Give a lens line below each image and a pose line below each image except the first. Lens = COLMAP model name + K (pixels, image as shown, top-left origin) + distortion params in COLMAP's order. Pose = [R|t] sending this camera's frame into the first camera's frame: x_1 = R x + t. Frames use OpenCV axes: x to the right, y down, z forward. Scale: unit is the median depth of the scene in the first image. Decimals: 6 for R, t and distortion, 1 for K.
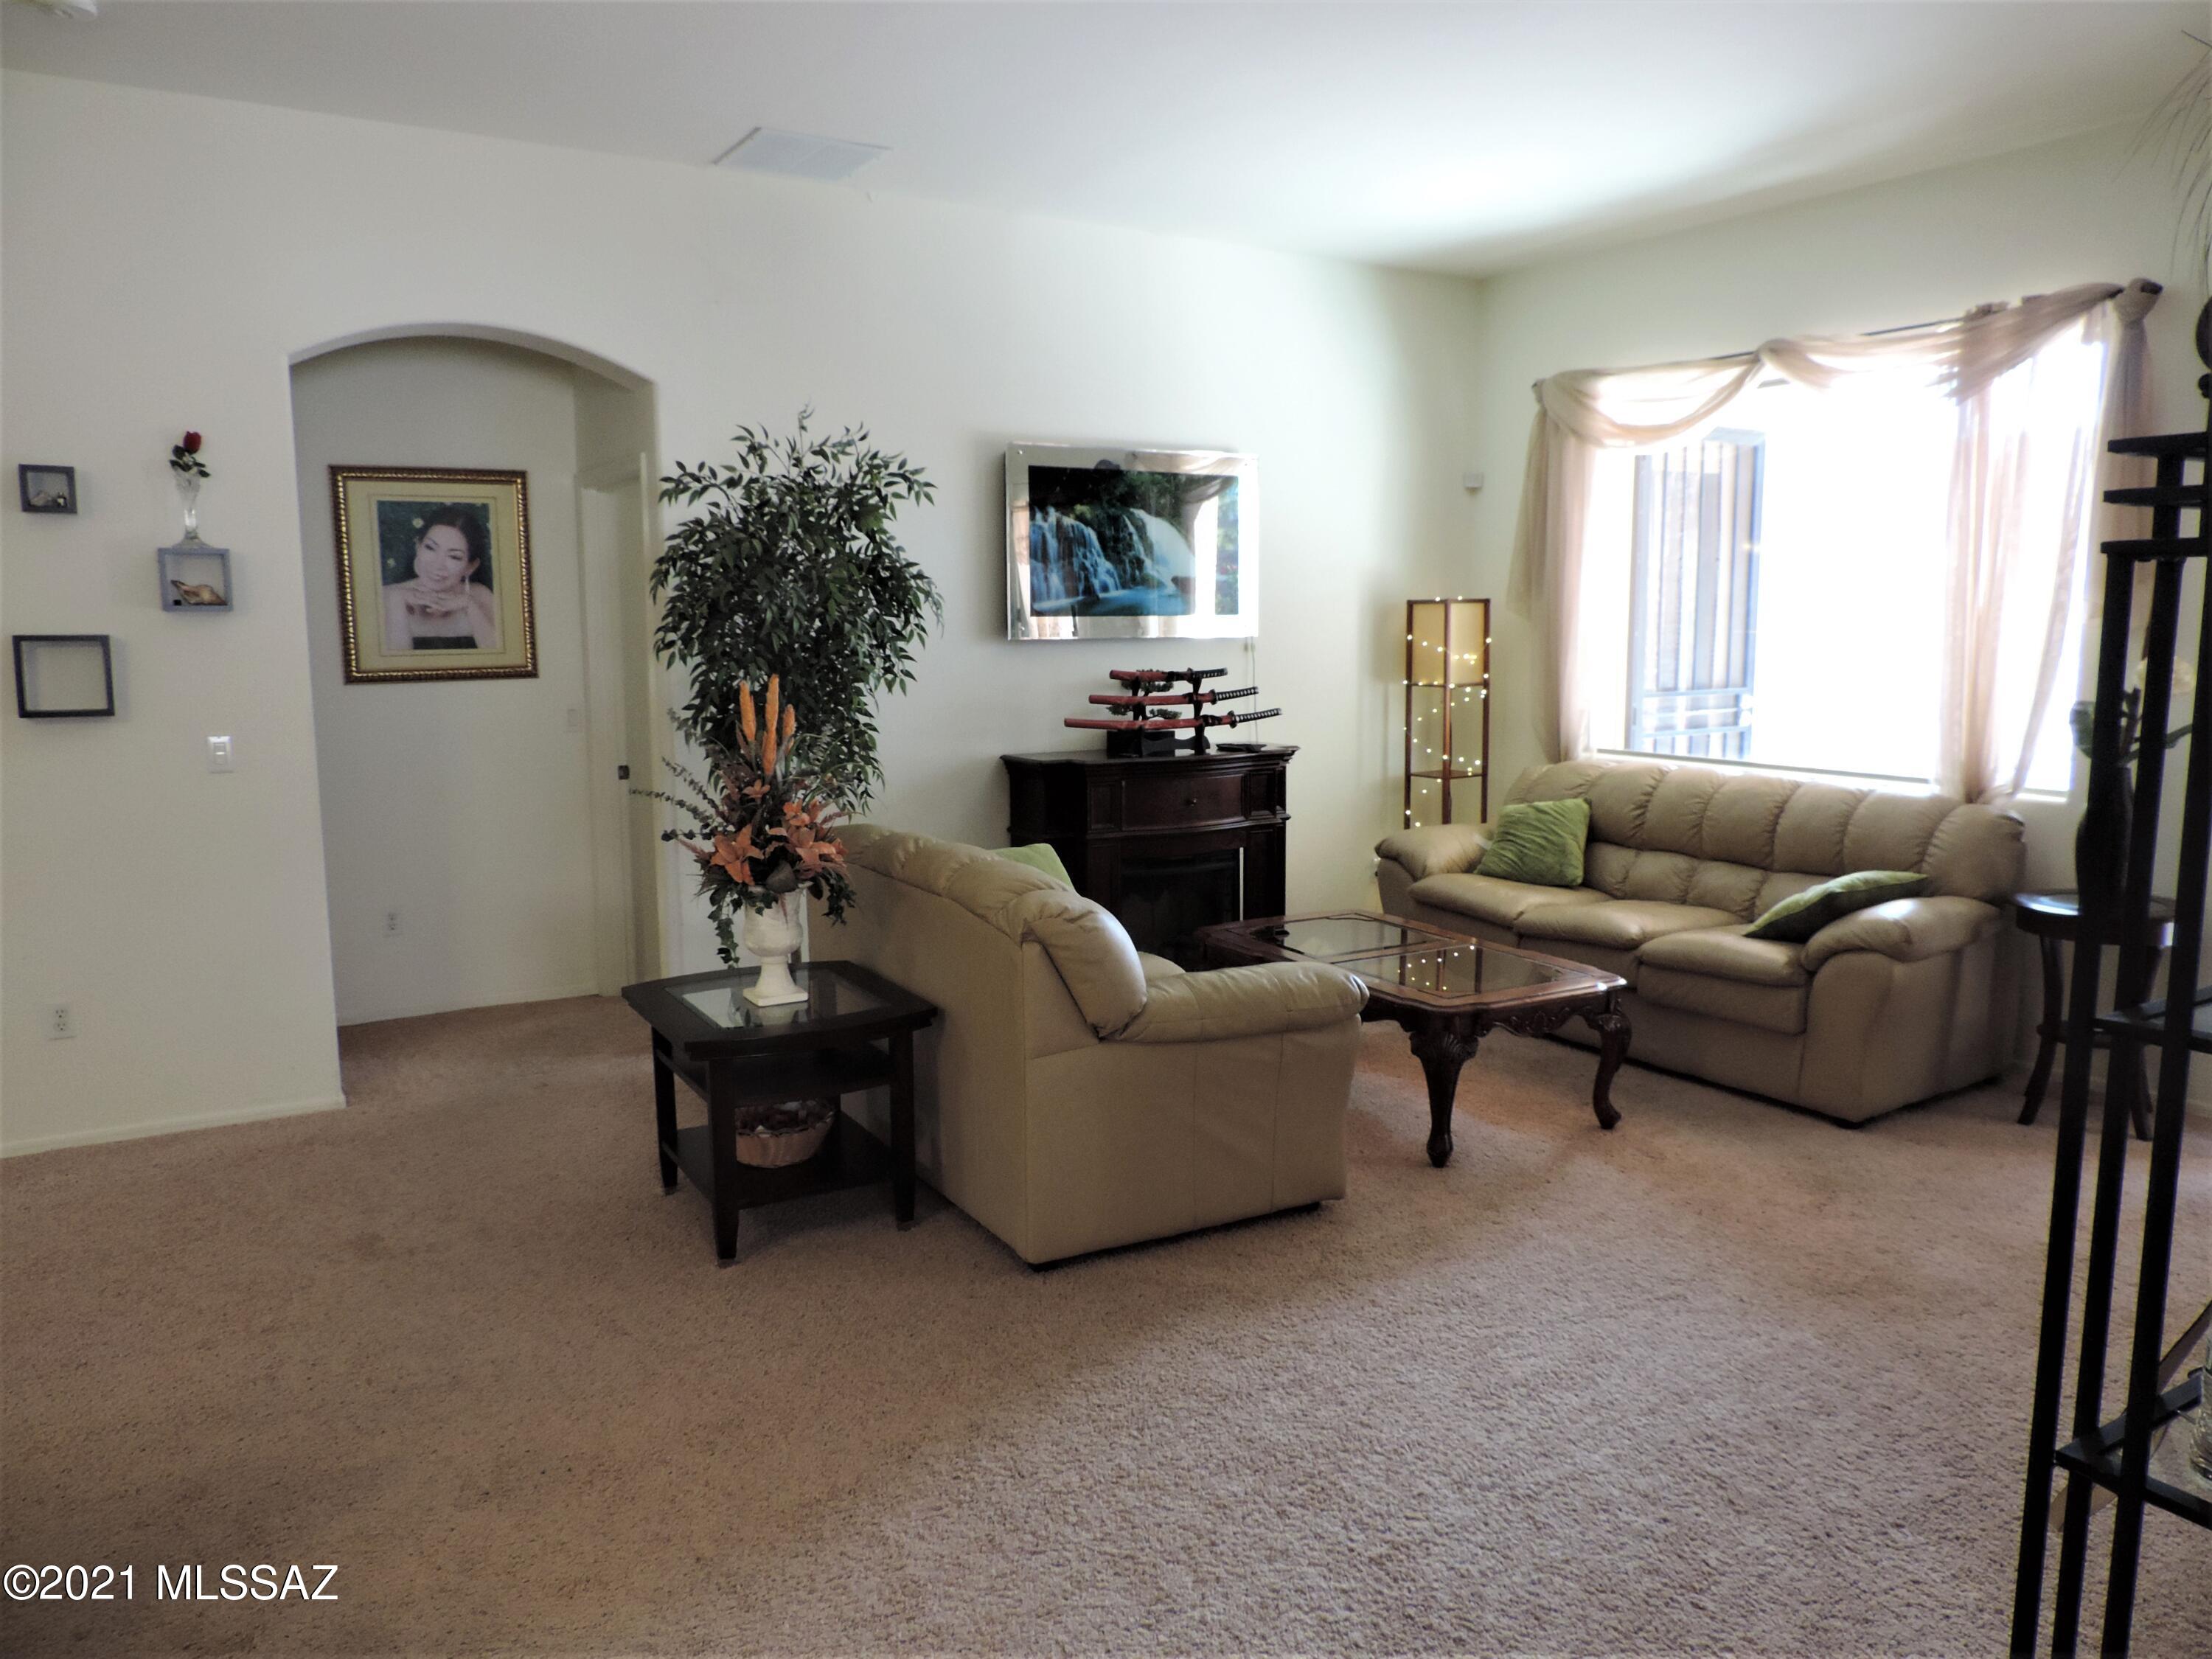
lens RADIAL K [[1567.7, 0, 1109.2], [0, 1567.7, 833.7], [0, 0, 1]] dist [-0.020607, 0.004525]
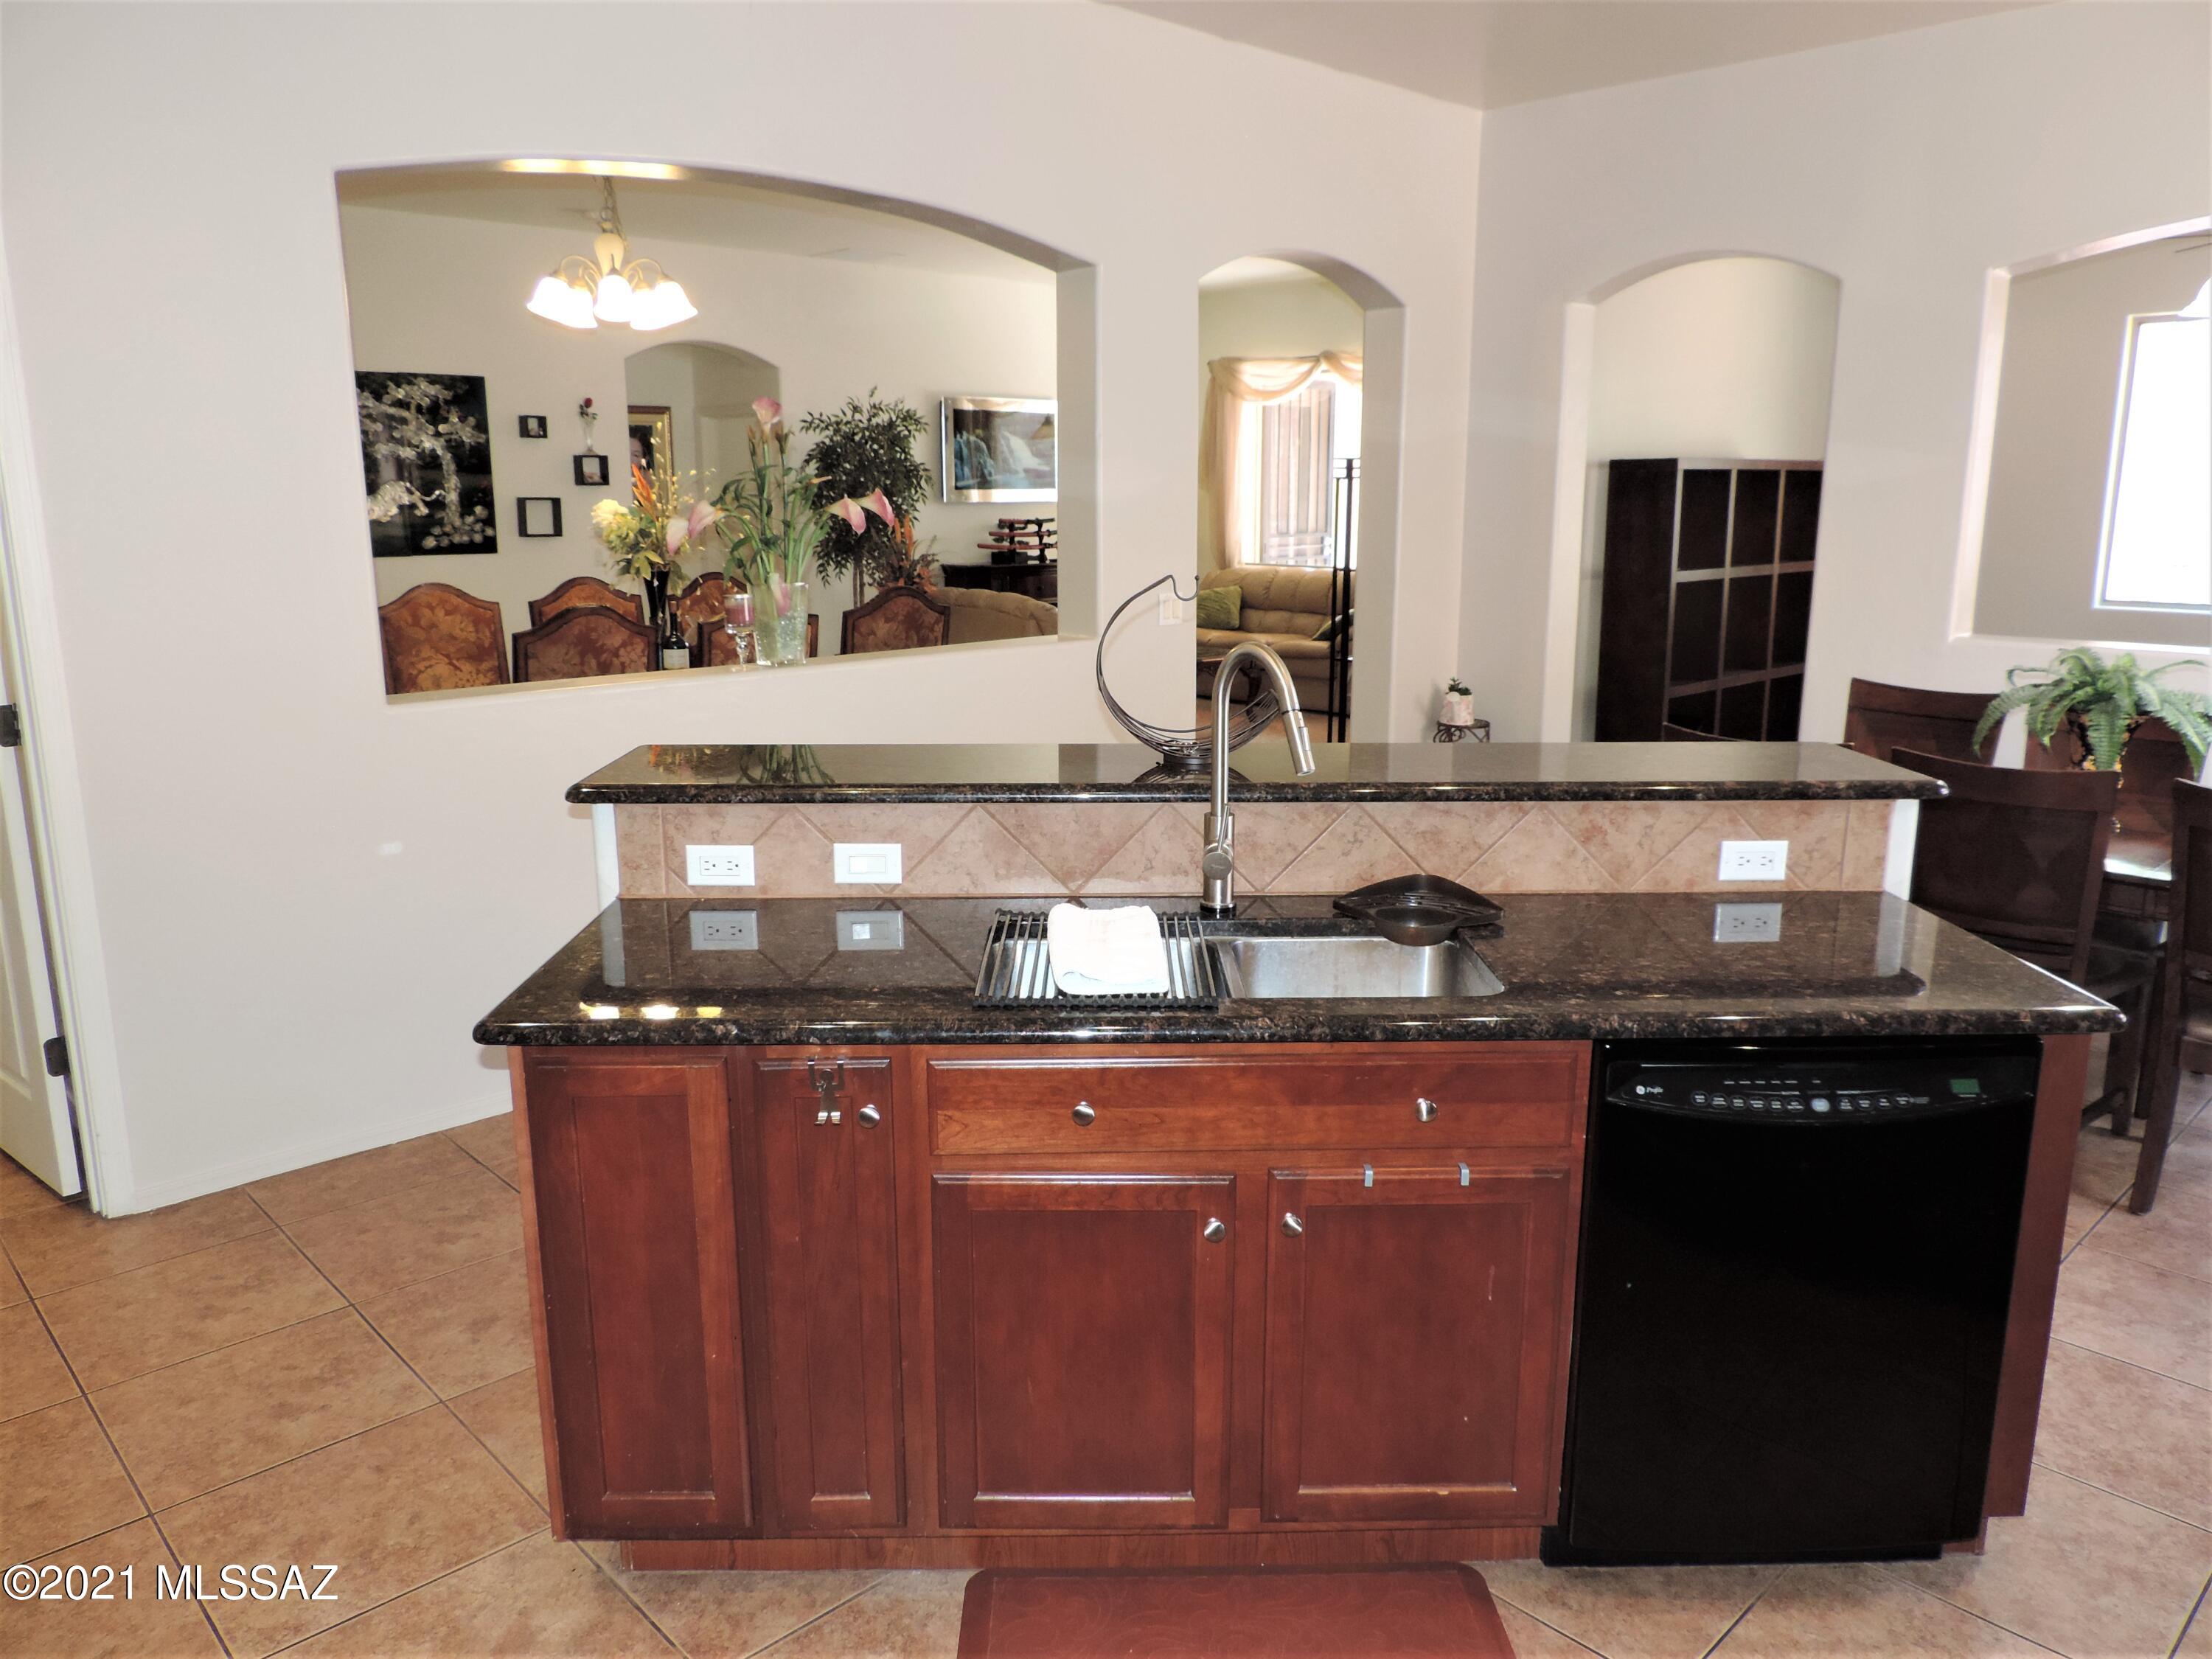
lens RADIAL K [[1567.7, 0, 1104.4], [0, 1567.7, 825.6], [0, 0, 1]] dist [-0.020607, 0.004525]
pose [[0.977281, -0.040944, 0.207955, -0.275278], [0.025442, 0.996731, 0.076681, 0.121197], [-0.210414, -0.069648, 0.975128, -0.879681]]
